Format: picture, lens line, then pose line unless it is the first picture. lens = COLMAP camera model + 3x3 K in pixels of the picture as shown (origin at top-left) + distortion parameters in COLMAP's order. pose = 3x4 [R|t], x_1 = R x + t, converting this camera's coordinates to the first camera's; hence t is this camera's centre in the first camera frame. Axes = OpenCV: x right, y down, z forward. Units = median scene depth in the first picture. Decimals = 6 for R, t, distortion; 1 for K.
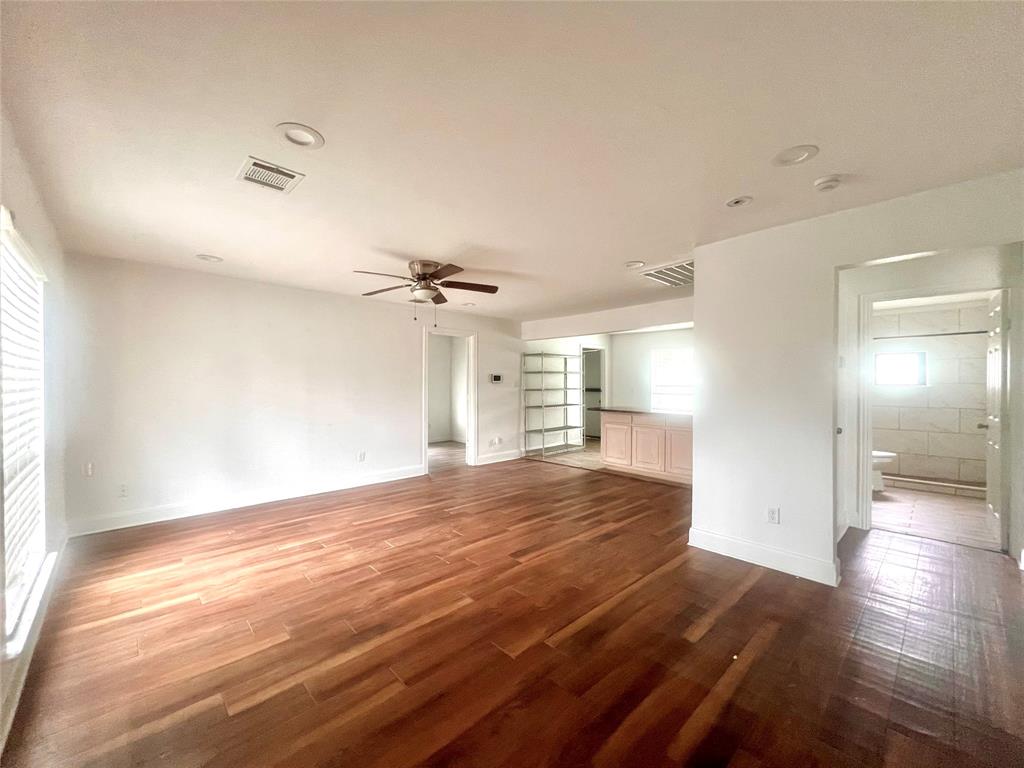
lens RADIAL K [[414.6, 0, 512.1], [0, 414.6, 383.9], [0, 0, 1]] dist [0.009041, -0.000245]
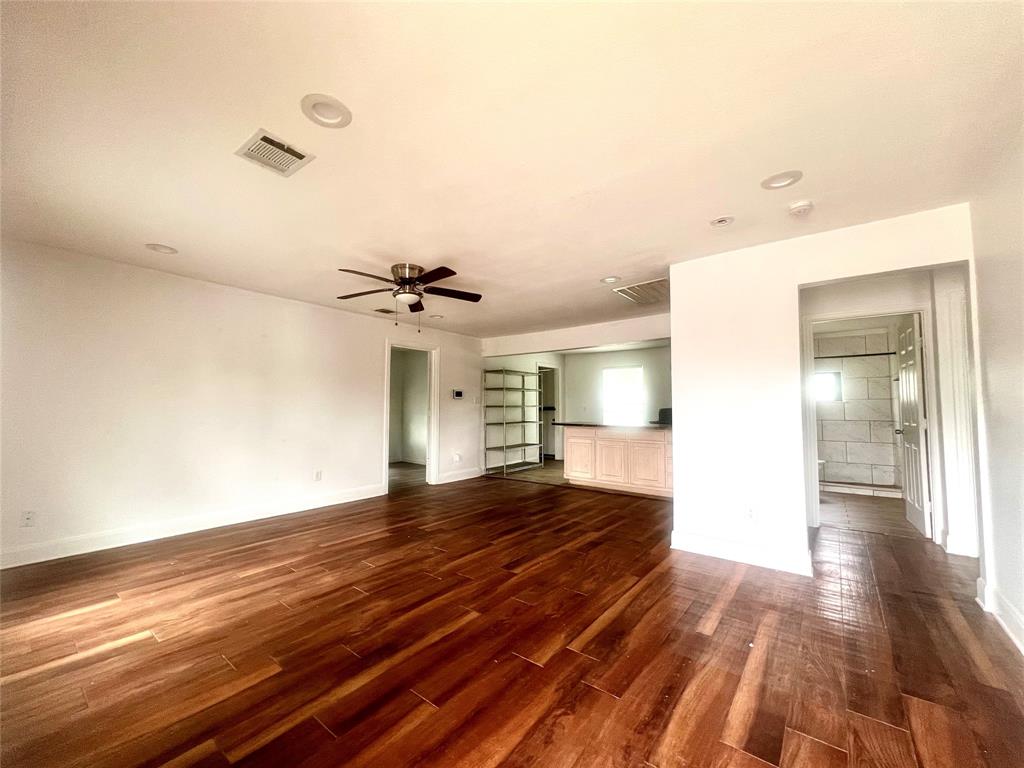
lens RADIAL K [[414.6, 0, 512.9], [0, 414.6, 384.3], [0, 0, 1]] dist [0.009041, -0.000245]
pose [[0.987842, 0.009997, 0.155139, -0.125045], [-0.000886, 0.998276, -0.058689, 0.041747], [-0.155459, 0.057838, 0.986148, 0.020813]]
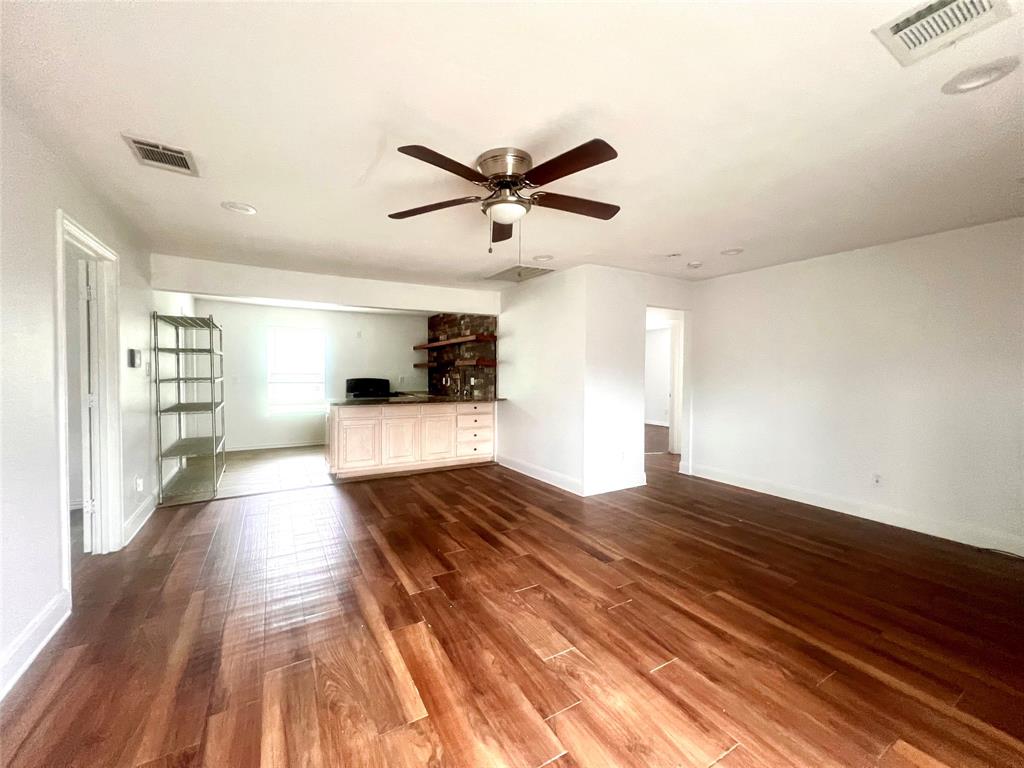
lens RADIAL K [[408.6, 0, 517.1], [0, 408.6, 381.9], [0, 0, 1]] dist [-0.000571, 0.000839]
pose [[0.213777, -0.021378, 0.976649, -0.818279], [-0.002585, 0.999745, 0.022450, 0.008160], [-0.976879, -0.007324, 0.213667, 0.921611]]
